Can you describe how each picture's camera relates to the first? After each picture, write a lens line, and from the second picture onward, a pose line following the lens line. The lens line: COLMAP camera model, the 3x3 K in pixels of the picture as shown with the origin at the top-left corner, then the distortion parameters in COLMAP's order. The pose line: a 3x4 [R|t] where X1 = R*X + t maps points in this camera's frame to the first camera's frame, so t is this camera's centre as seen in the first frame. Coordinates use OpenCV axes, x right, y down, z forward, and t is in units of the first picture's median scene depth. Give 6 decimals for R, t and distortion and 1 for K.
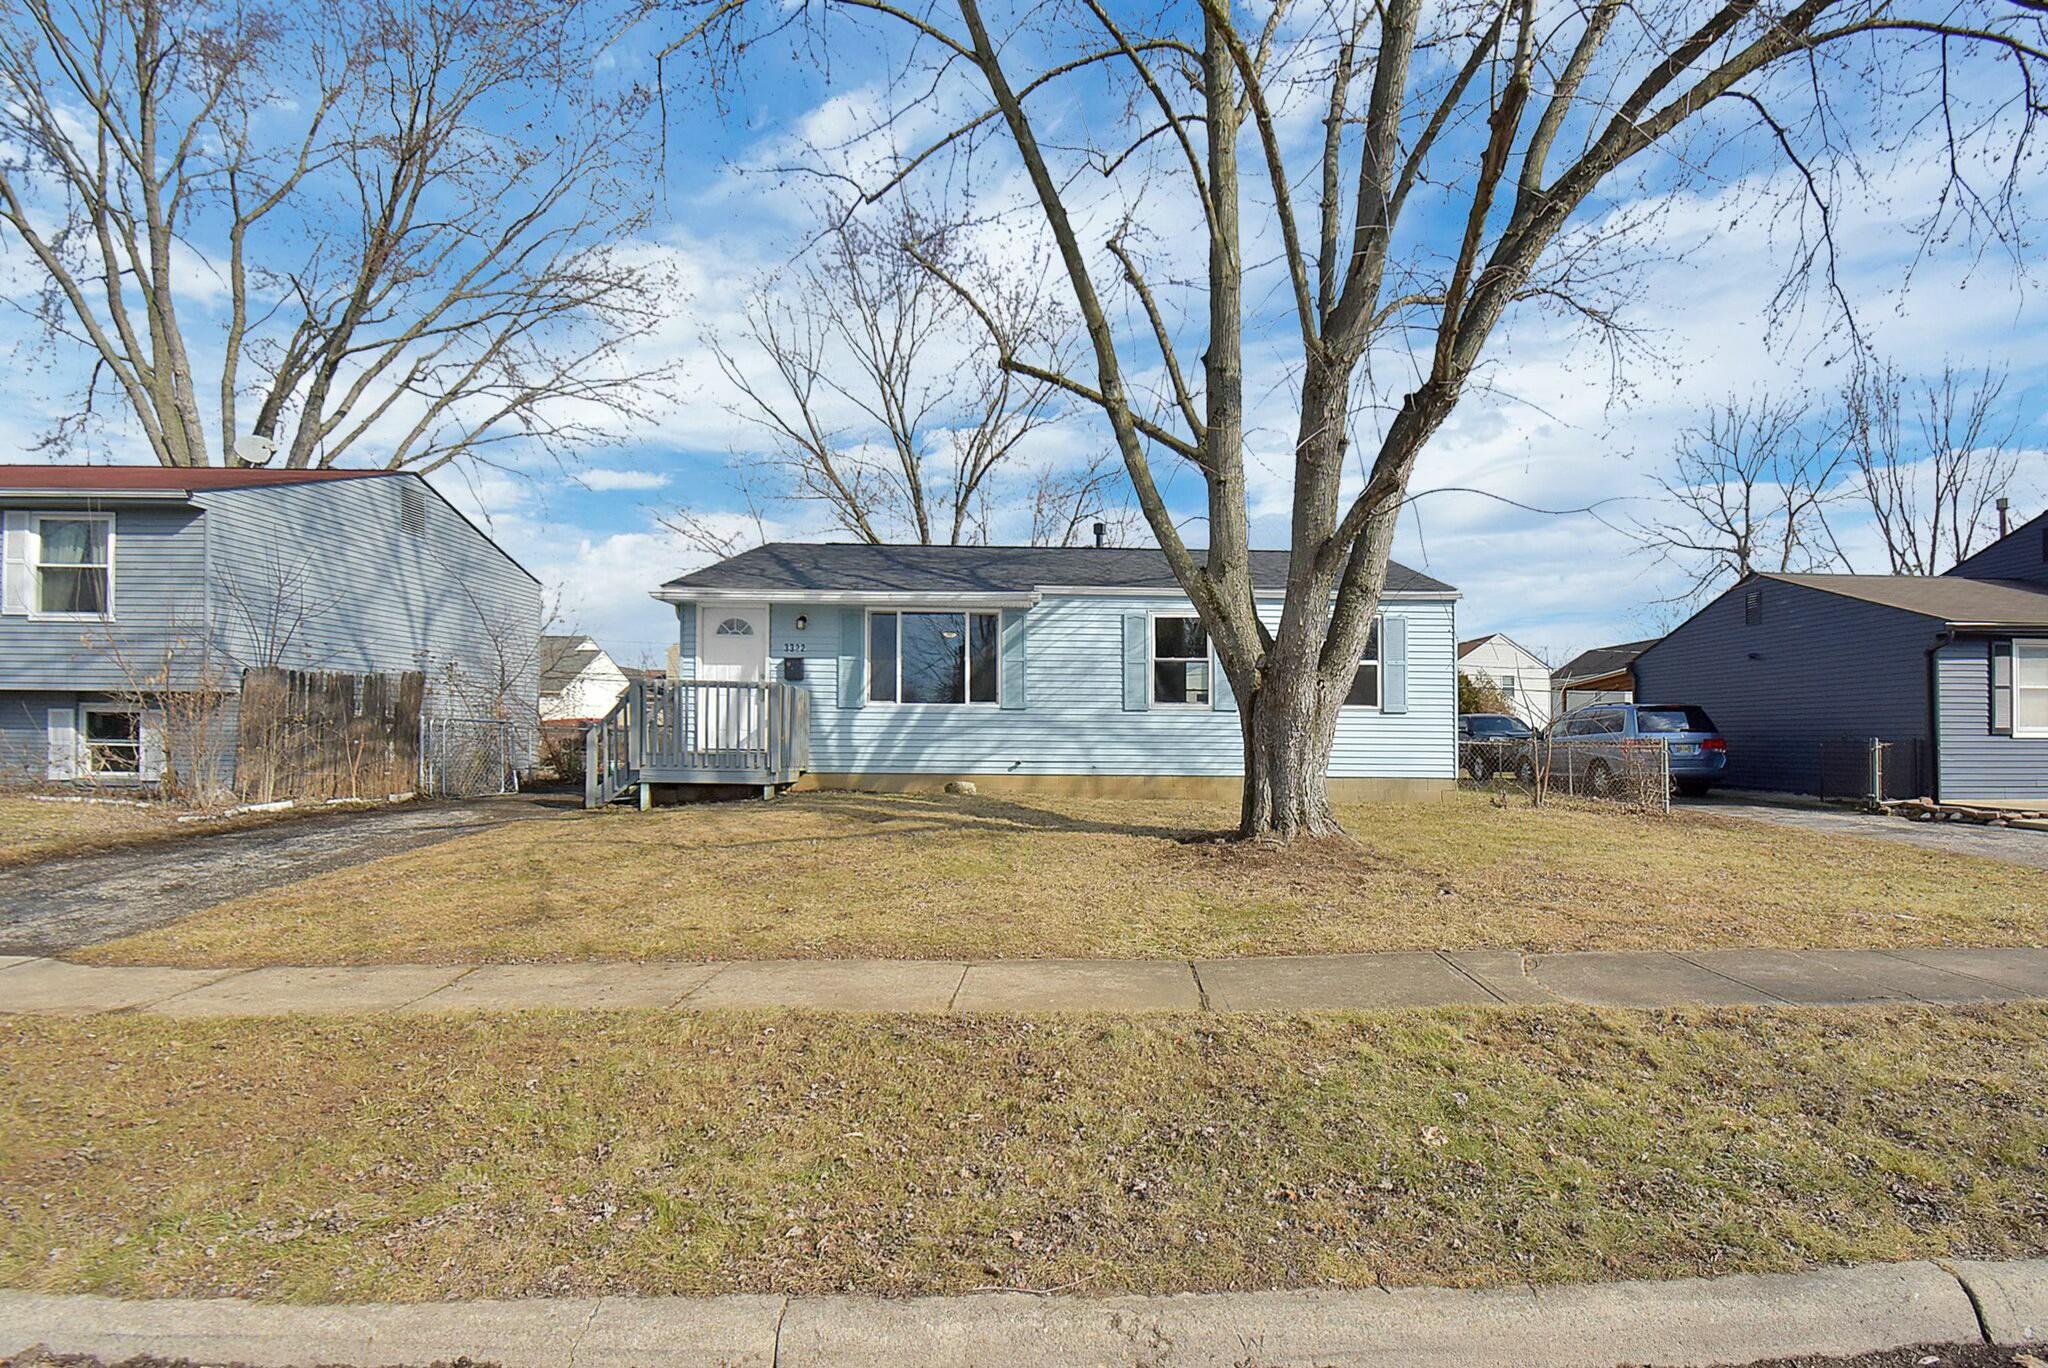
lens RADIAL K [[939.6, 0, 1253.1], [0, 939.6, 746.7], [0, 0, 1]] dist [-0.011049, -0.000107]
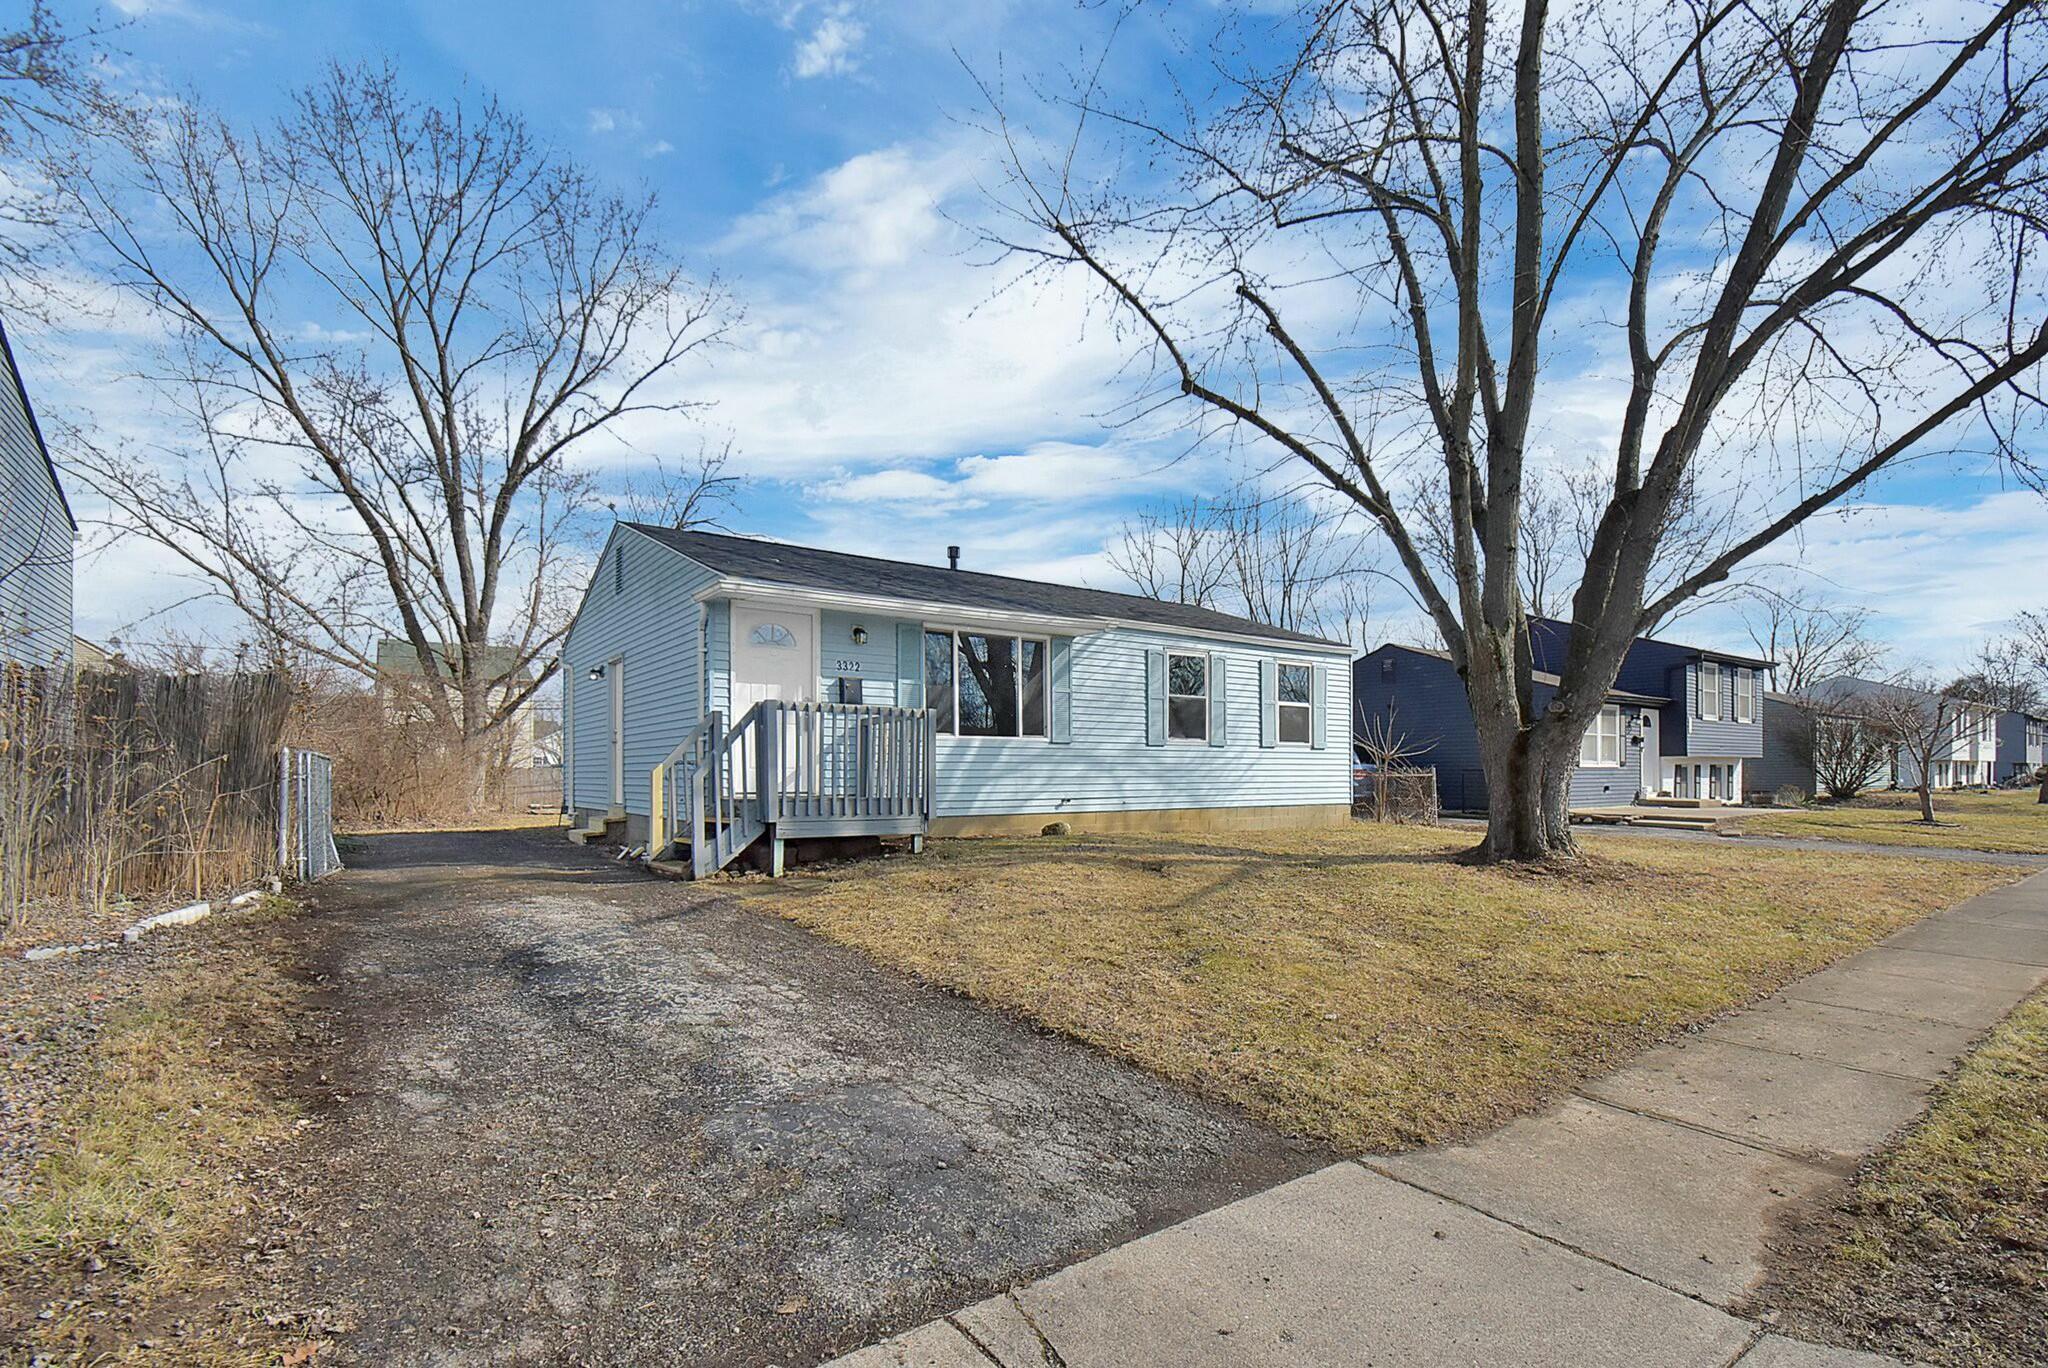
lens RADIAL K [[912.5, 0, 1025.9], [0, 912.5, 762.7], [0, 0, 1]] dist [0.013210, -0.000004]
pose [[0.853828, -0.004955, 0.520532, -0.763163], [0.012230, 0.999870, -0.010542, -0.011491], [-0.520411, 0.015367, 0.853777, 0.239426]]
